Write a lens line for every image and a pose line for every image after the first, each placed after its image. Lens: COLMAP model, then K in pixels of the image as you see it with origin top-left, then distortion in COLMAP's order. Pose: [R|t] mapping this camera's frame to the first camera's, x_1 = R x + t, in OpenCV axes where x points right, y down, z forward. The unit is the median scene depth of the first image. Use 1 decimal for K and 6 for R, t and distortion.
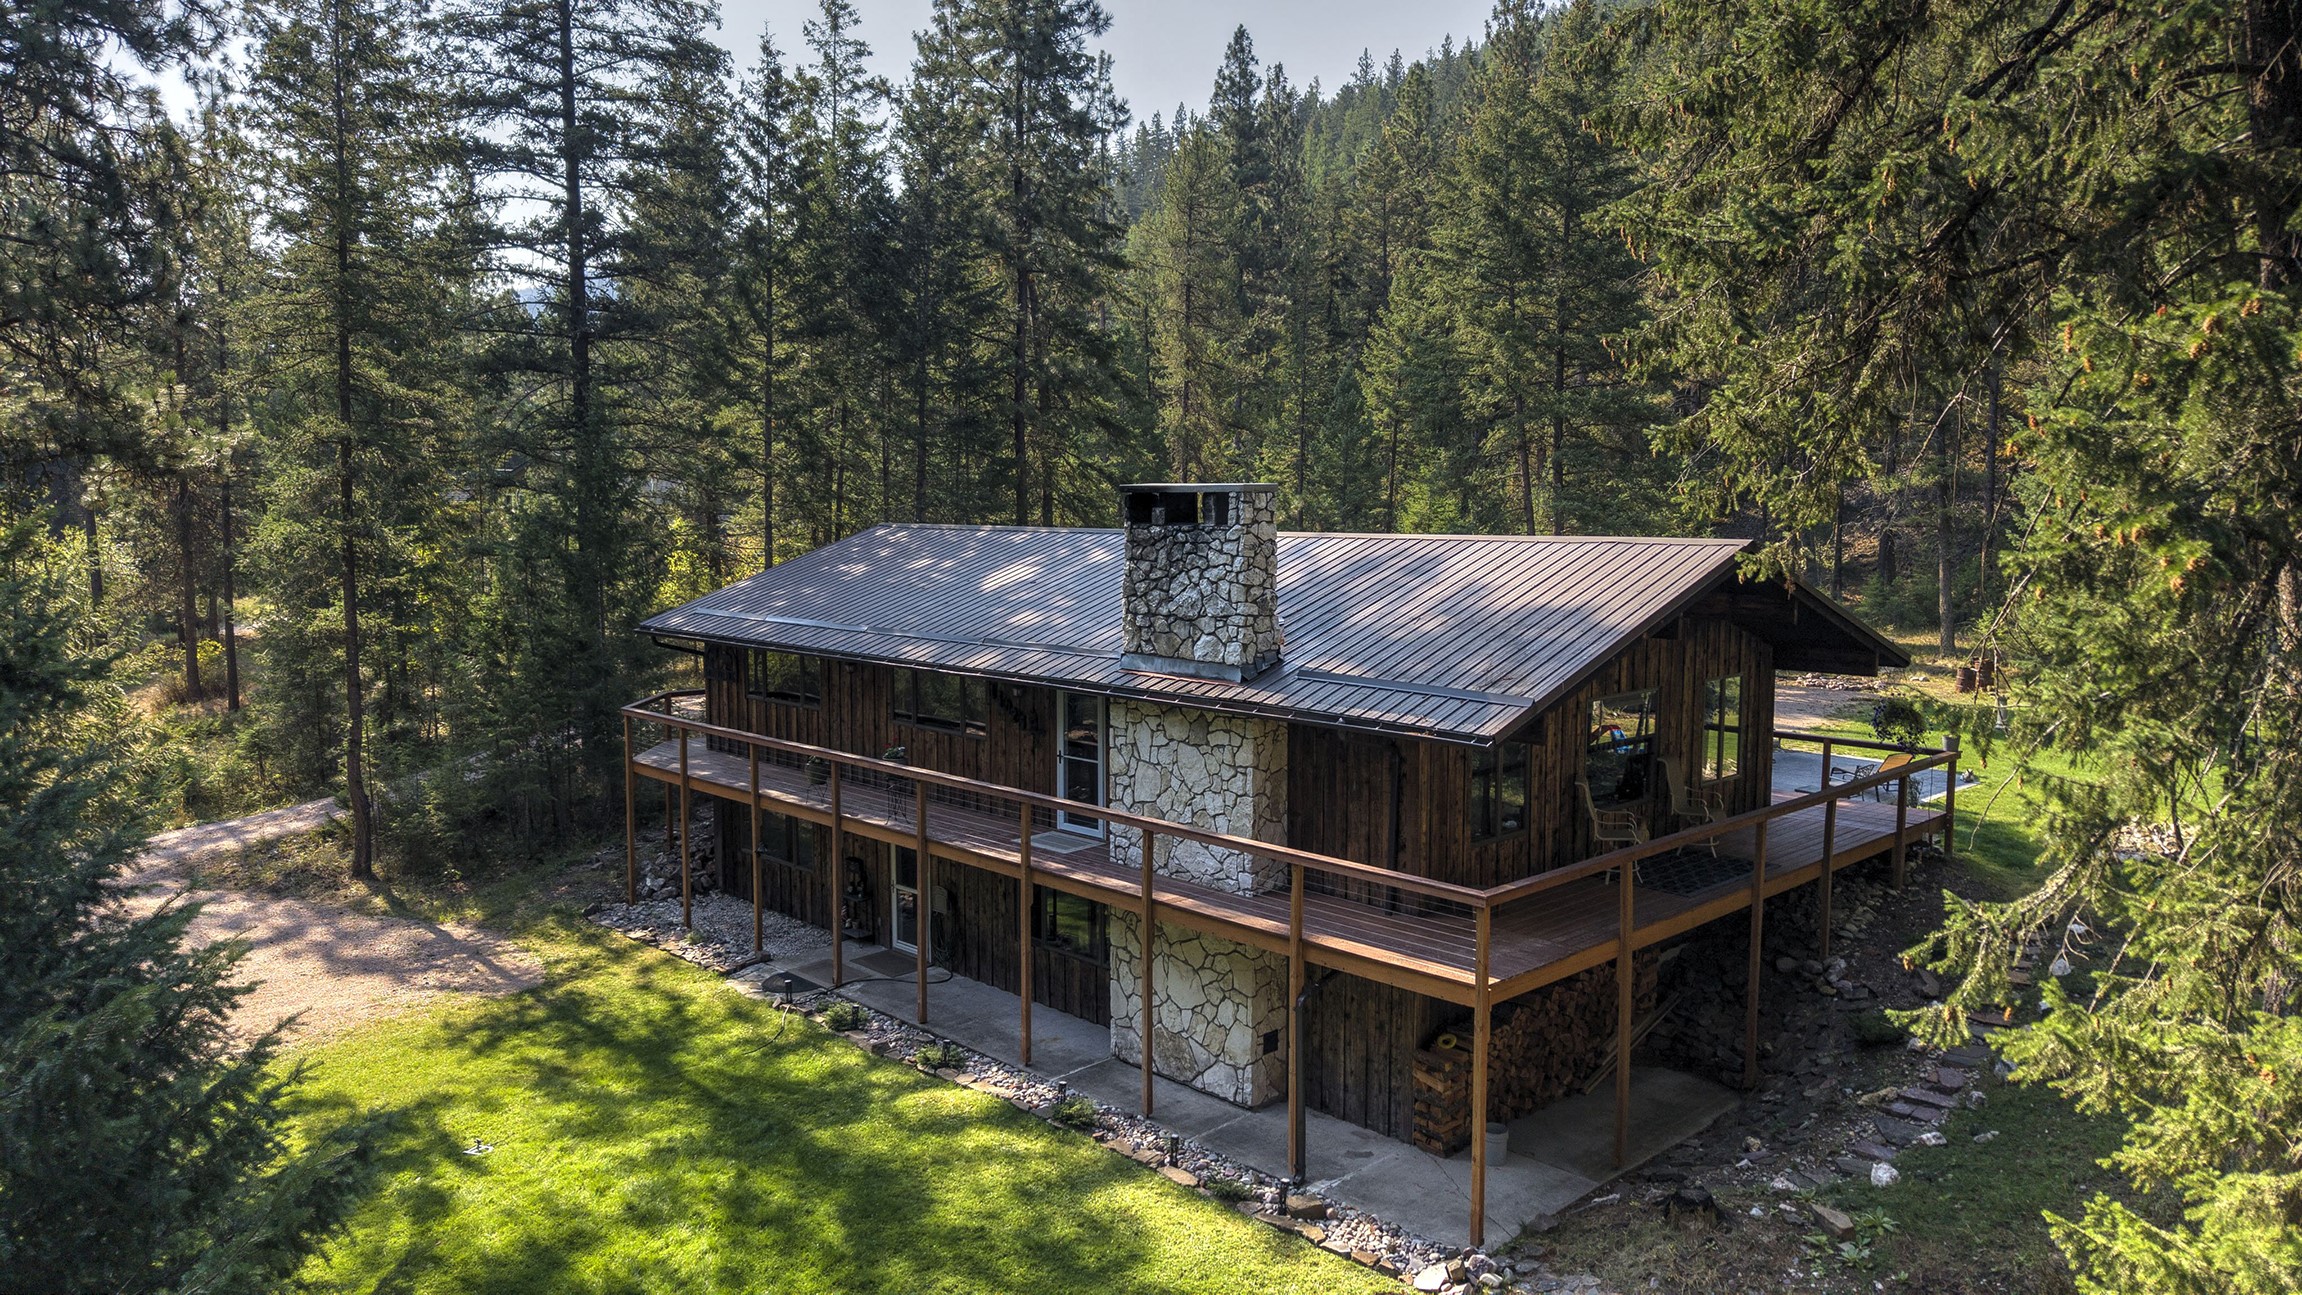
lens RADIAL K [[1575.5, 0, 1151.0], [0, 1575.5, 647.5], [0, 0, 1]] dist [0.000273, 0.000091]
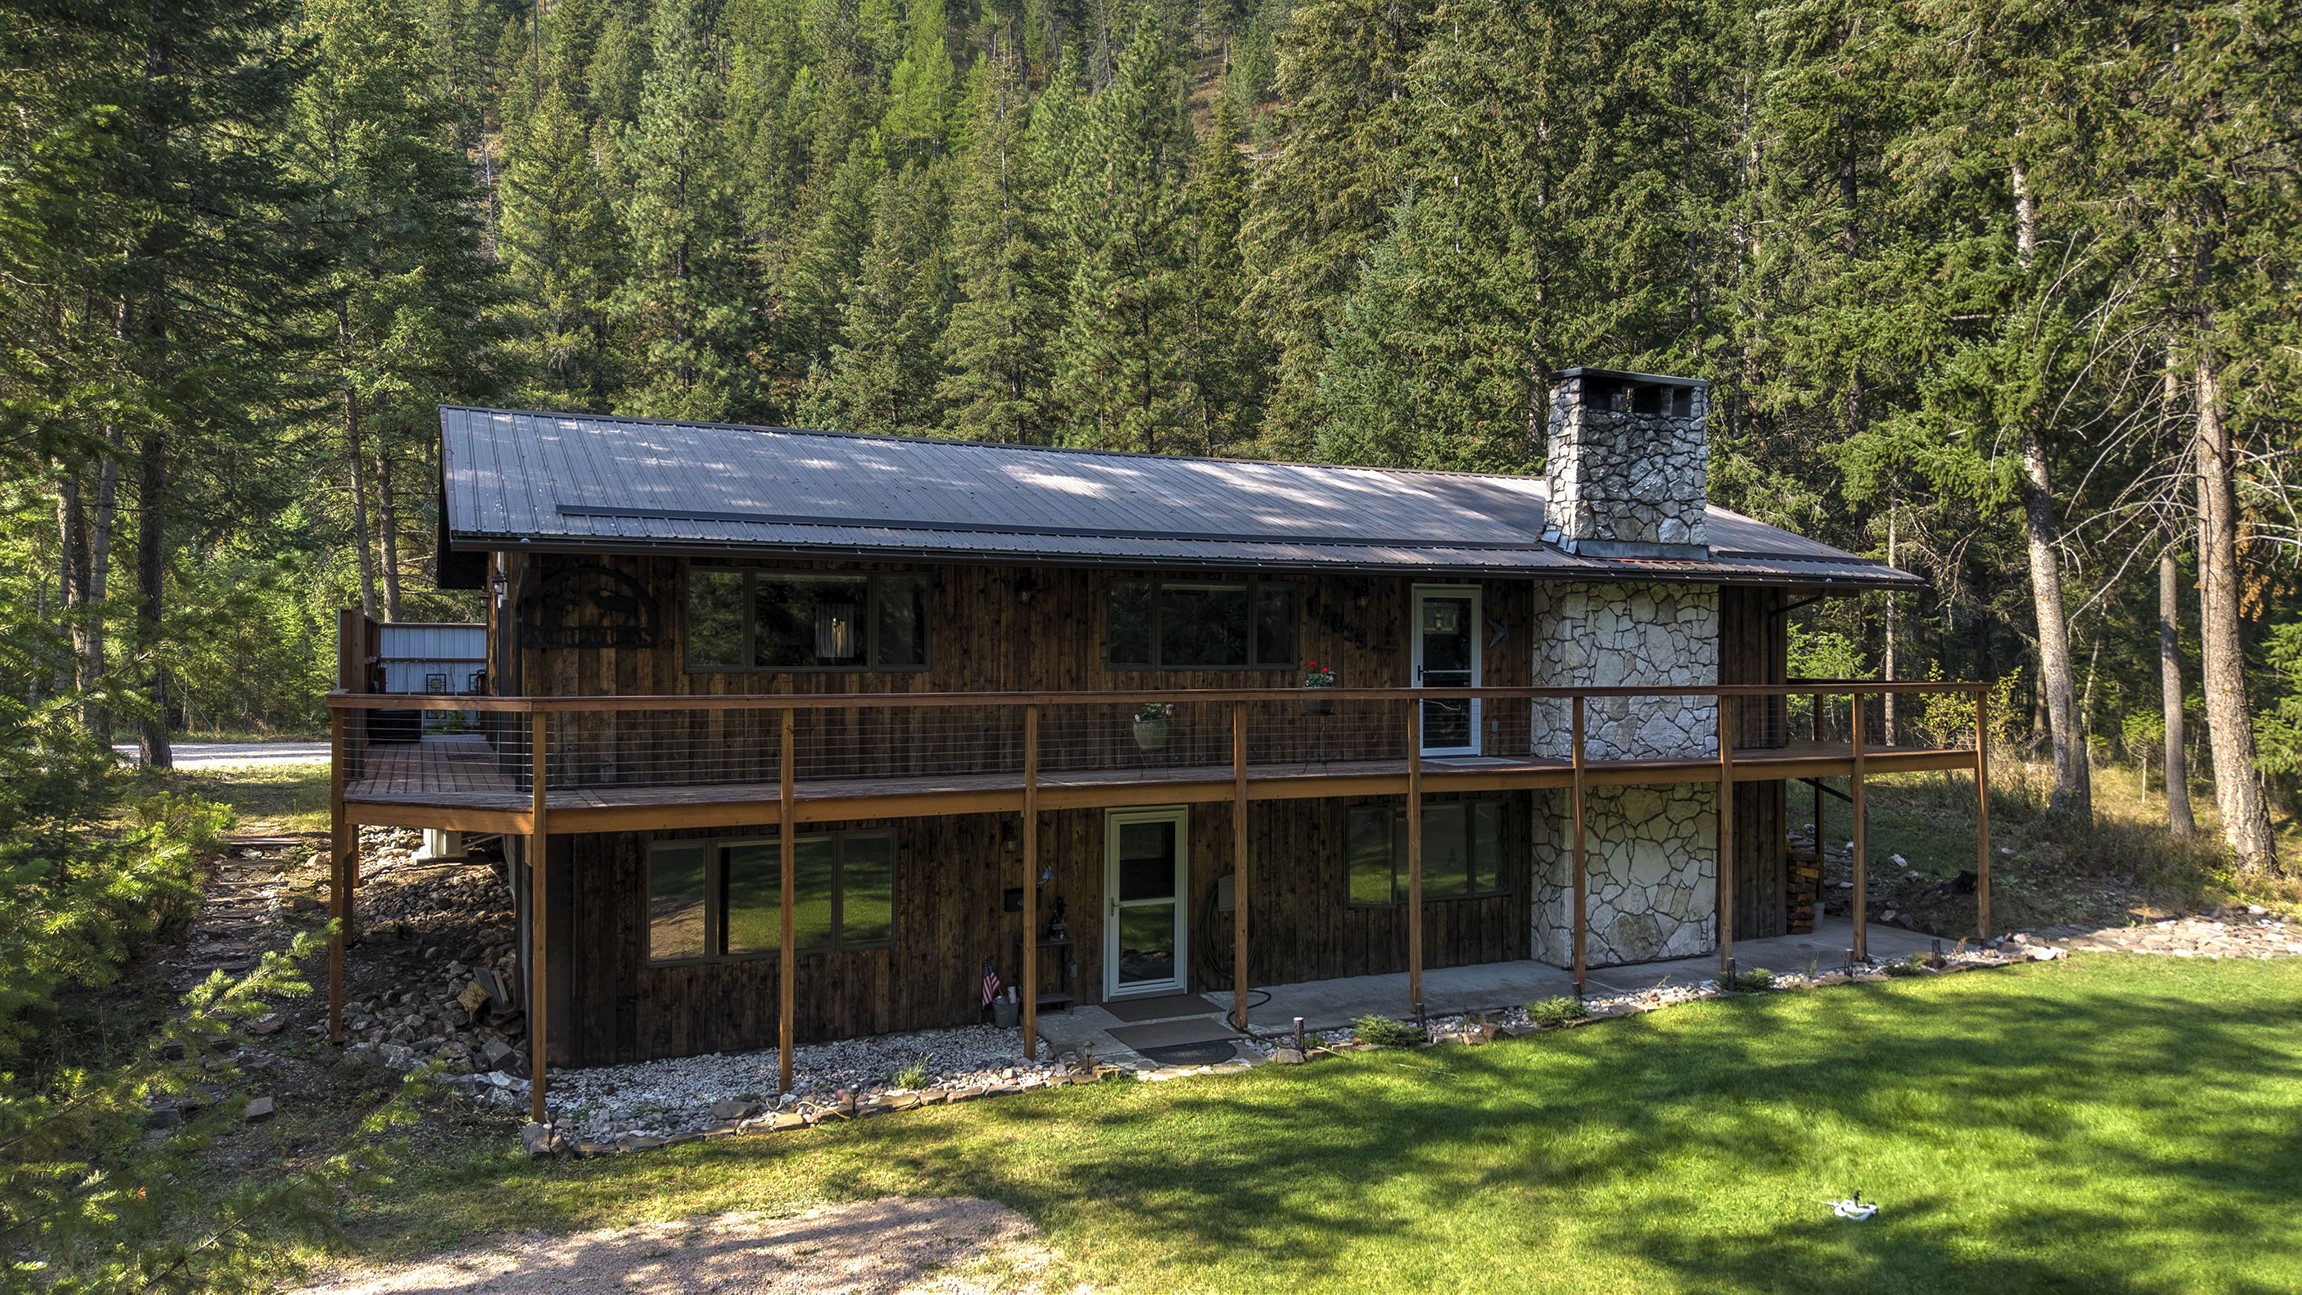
lens RADIAL K [[1527.8, 0, 1150.5], [0, 1527.8, 748.5], [0, 0, 1]] dist [-0.000996, -0.000422]
pose [[0.304411, -0.057313, 0.950815, -1.018850], [0.090235, 0.995434, 0.031113, 0.079577], [-0.948257, 0.076325, 0.308193, 0.987366]]
